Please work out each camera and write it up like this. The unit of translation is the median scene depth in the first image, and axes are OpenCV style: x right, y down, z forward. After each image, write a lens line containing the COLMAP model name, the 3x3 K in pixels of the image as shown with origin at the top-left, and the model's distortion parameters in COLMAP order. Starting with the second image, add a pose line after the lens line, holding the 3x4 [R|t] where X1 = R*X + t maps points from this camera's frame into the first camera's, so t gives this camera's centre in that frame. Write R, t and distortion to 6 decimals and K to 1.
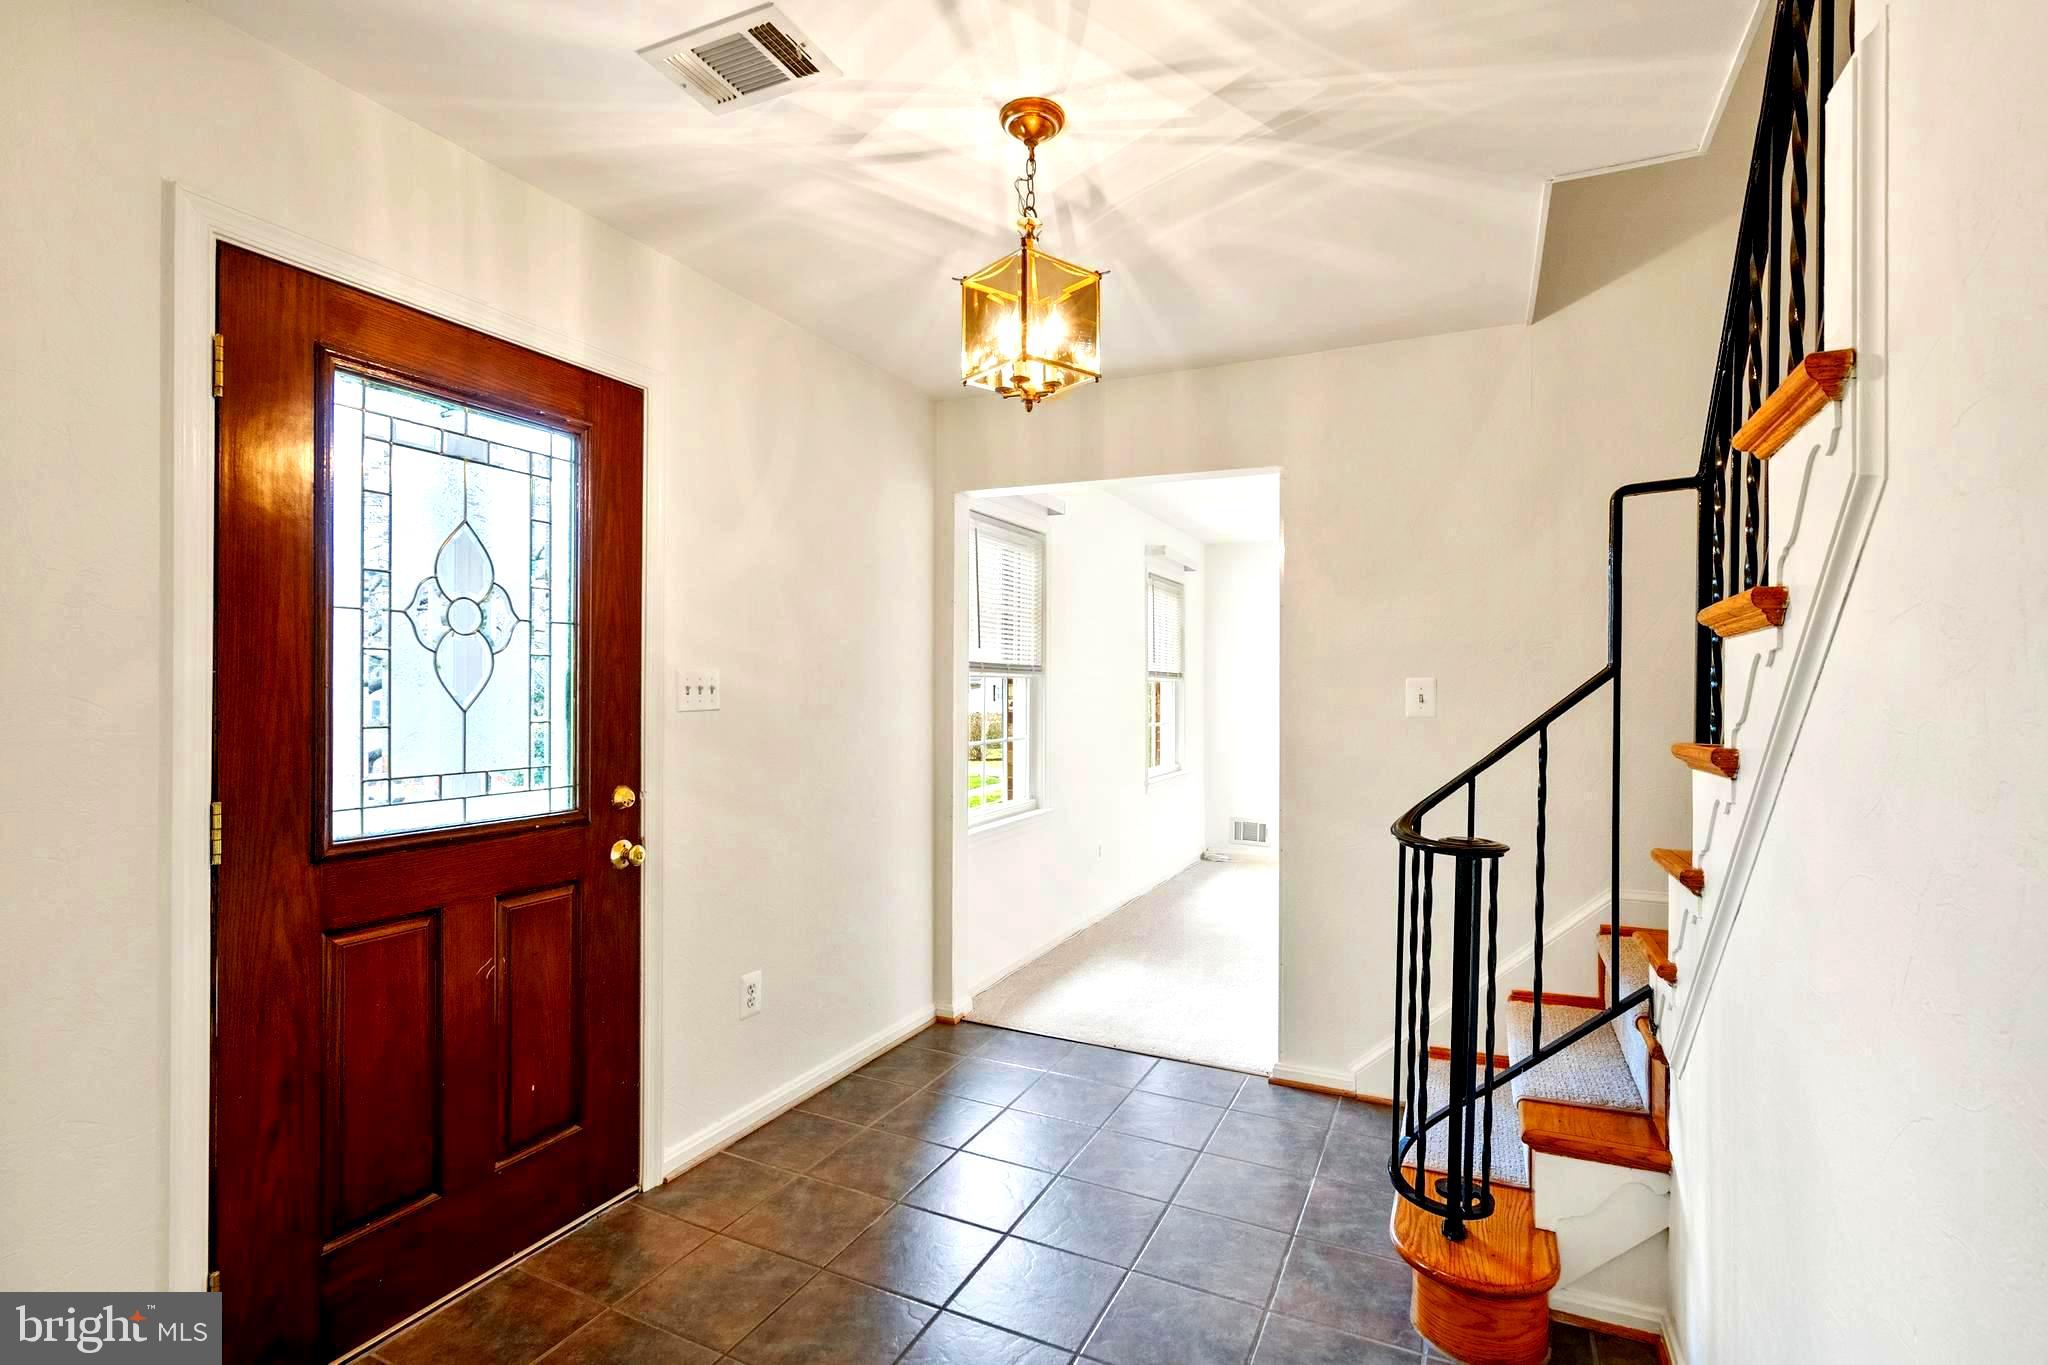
lens RADIAL K [[960.7, 0, 1032.5], [0, 960.7, 692.0], [0, 0, 1]] dist [0.002212, 0.000194]
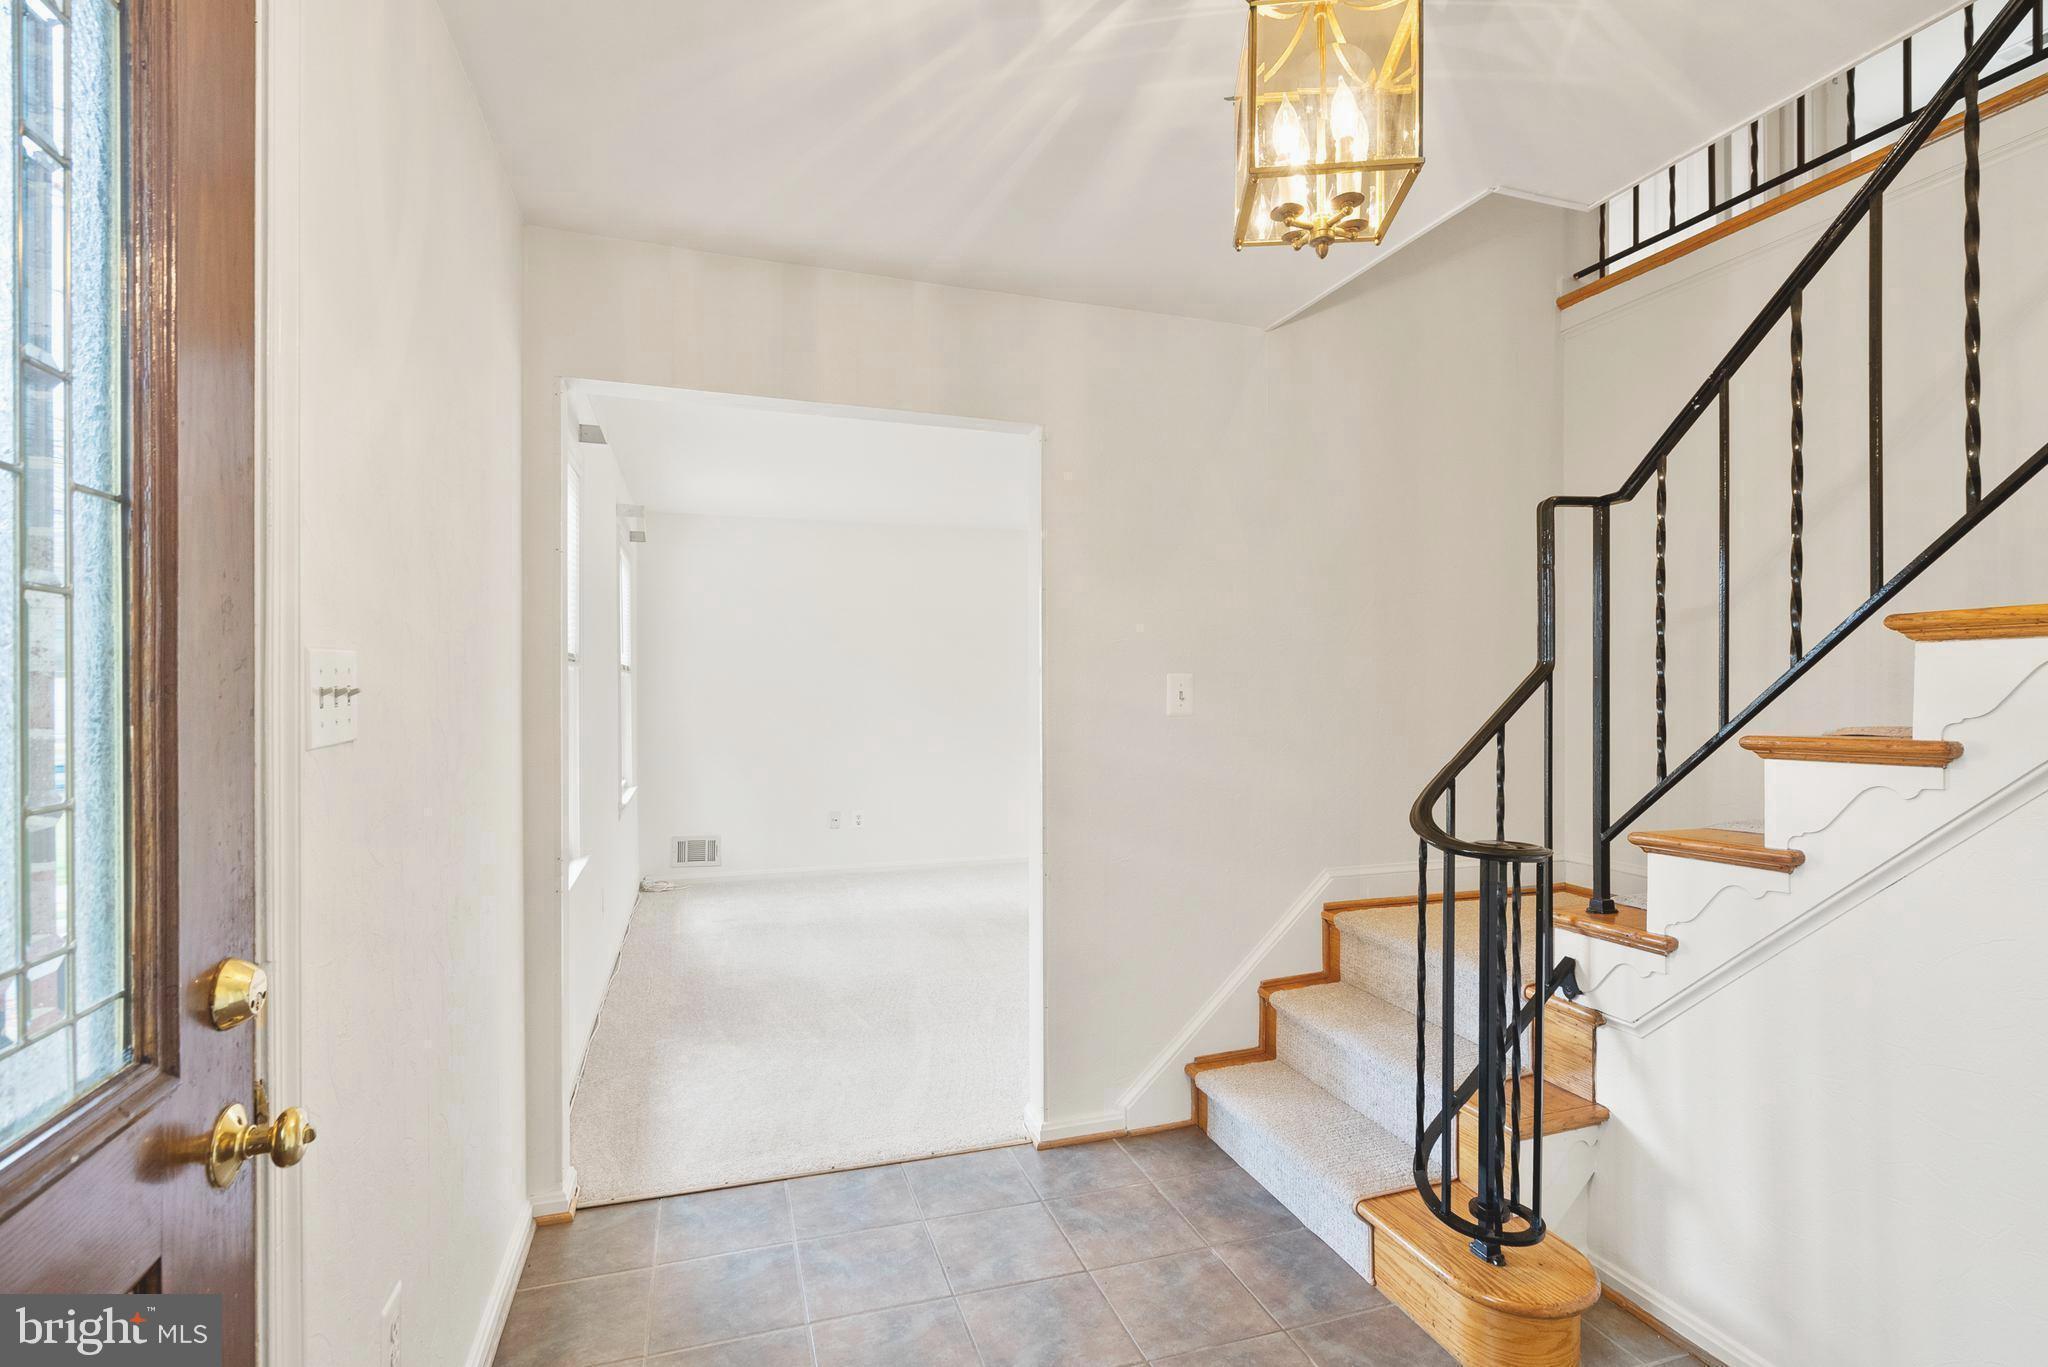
lens RADIAL K [[960.7, 0, 1022.5], [0, 960.7, 688.4], [0, 0, 1]] dist [0.002212, 0.000194]
pose [[0.726723, -0.008214, 0.686881, -0.344898], [0.006690, 0.999966, 0.004880, -0.005798], [-0.686898, 0.001049, 0.726754, 0.391335]]
